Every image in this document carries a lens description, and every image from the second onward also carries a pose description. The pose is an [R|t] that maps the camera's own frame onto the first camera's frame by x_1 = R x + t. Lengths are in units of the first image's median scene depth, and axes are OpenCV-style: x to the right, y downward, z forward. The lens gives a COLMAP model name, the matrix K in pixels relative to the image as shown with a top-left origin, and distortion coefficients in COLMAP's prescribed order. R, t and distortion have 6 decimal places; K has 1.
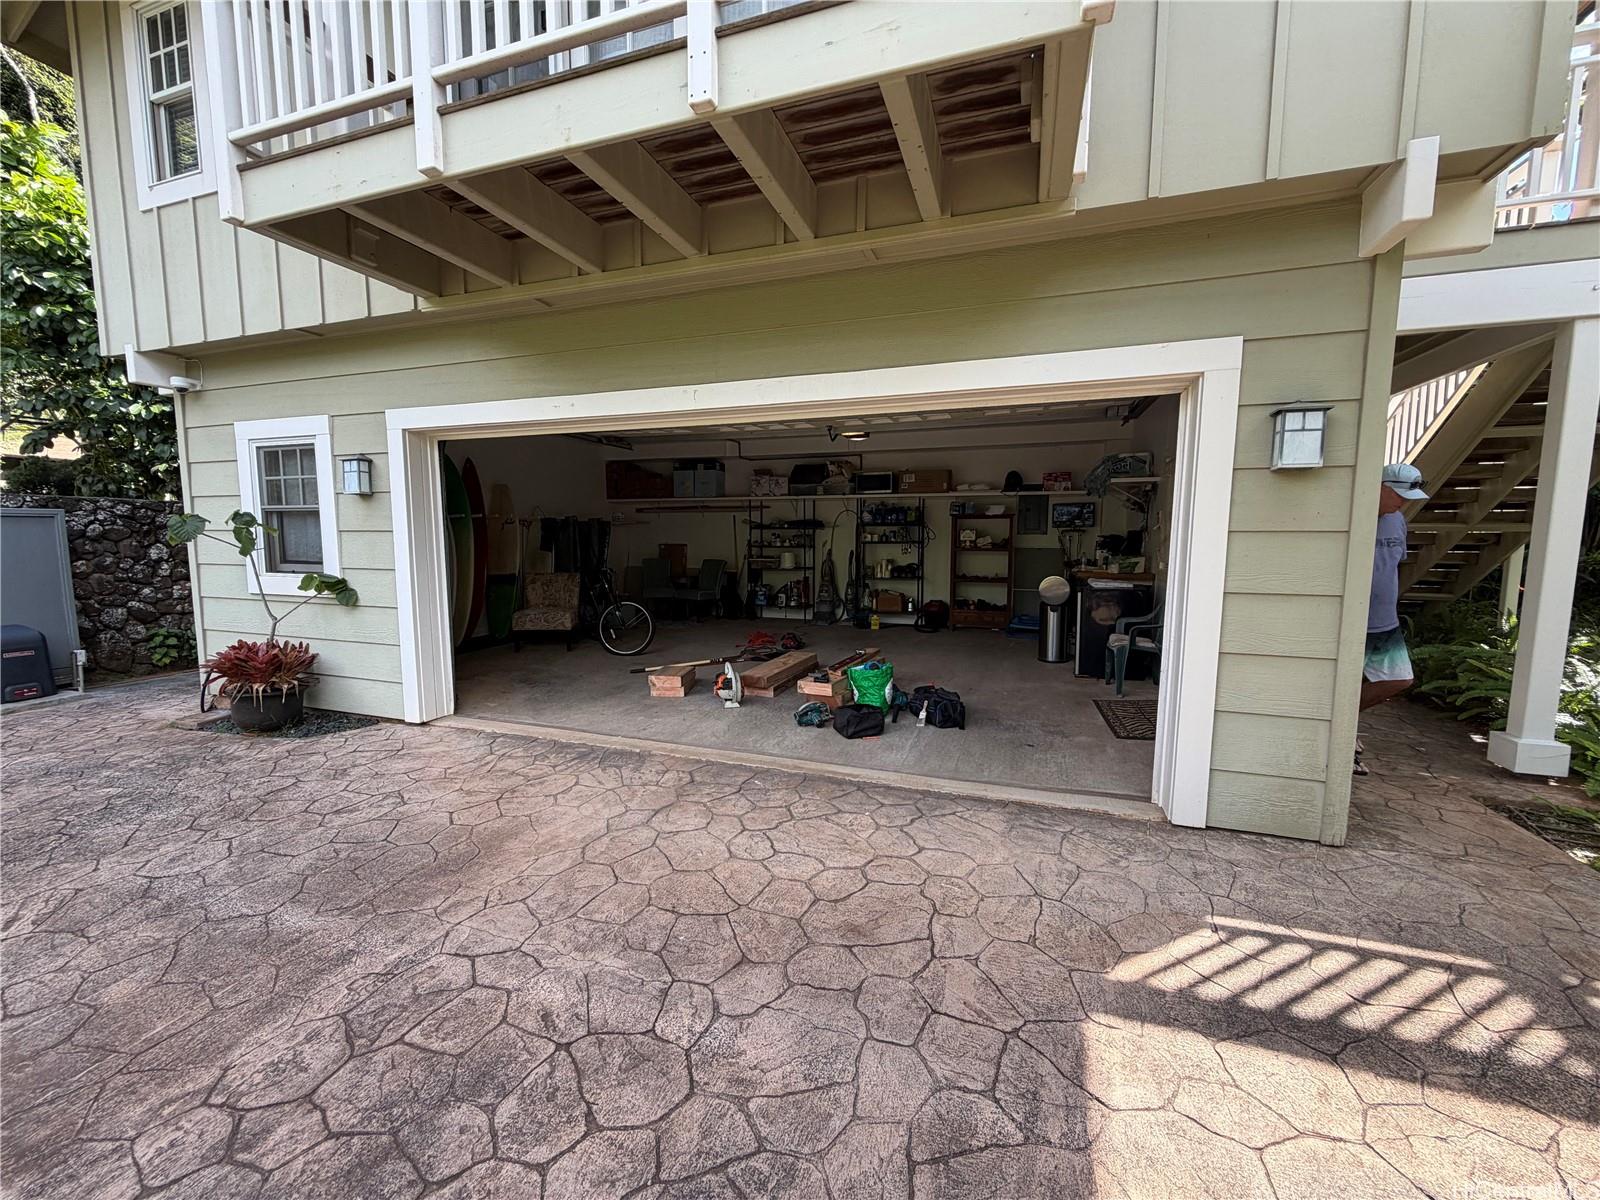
lens RADIAL K [[639.7, 0, 796.2], [0, 639.7, 603.9], [0, 0, 1]] dist [0.000149, 0.000284]
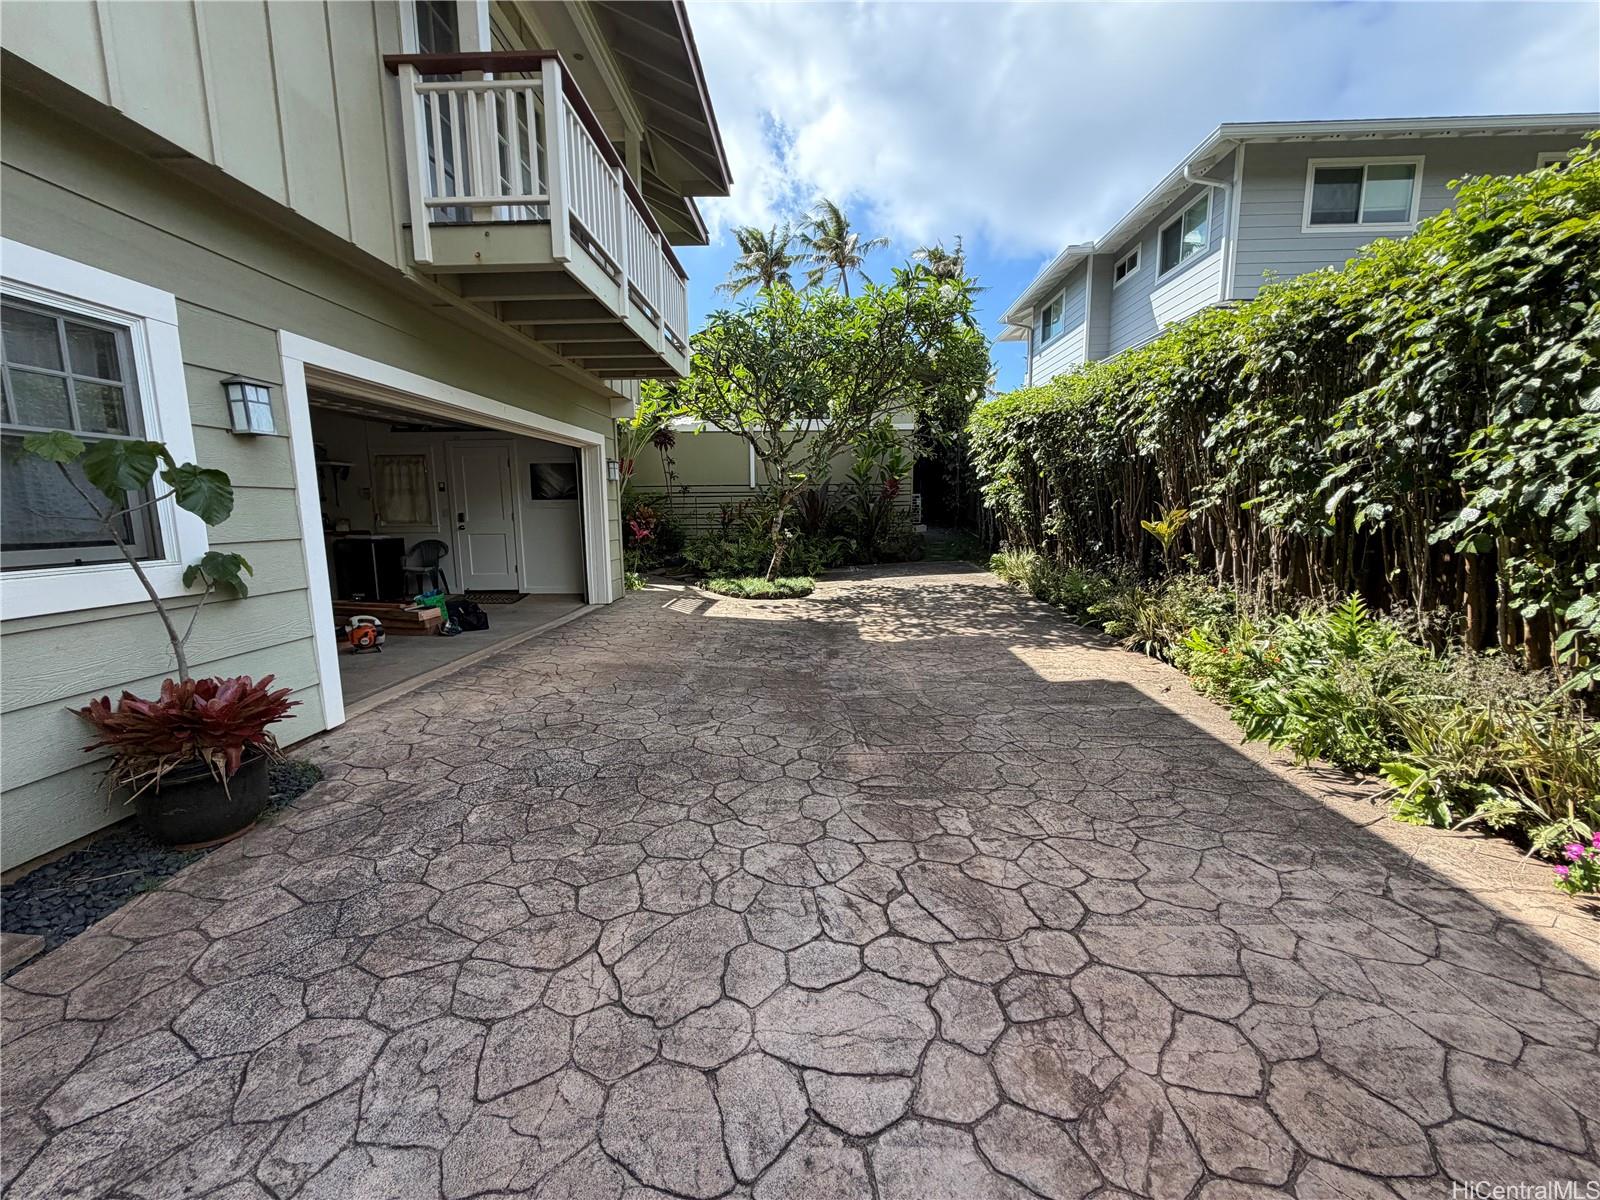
lens RADIAL K [[639.7, 0, 801.0], [0, 639.7, 598.2], [0, 0, 1]] dist [0.000149, 0.000284]
pose [[-0.298280, -0.136305, 0.944696, -1.787883], [0.109234, 0.978373, 0.175654, -0.062360], [-0.948207, 0.155586, -0.276940, 0.747029]]
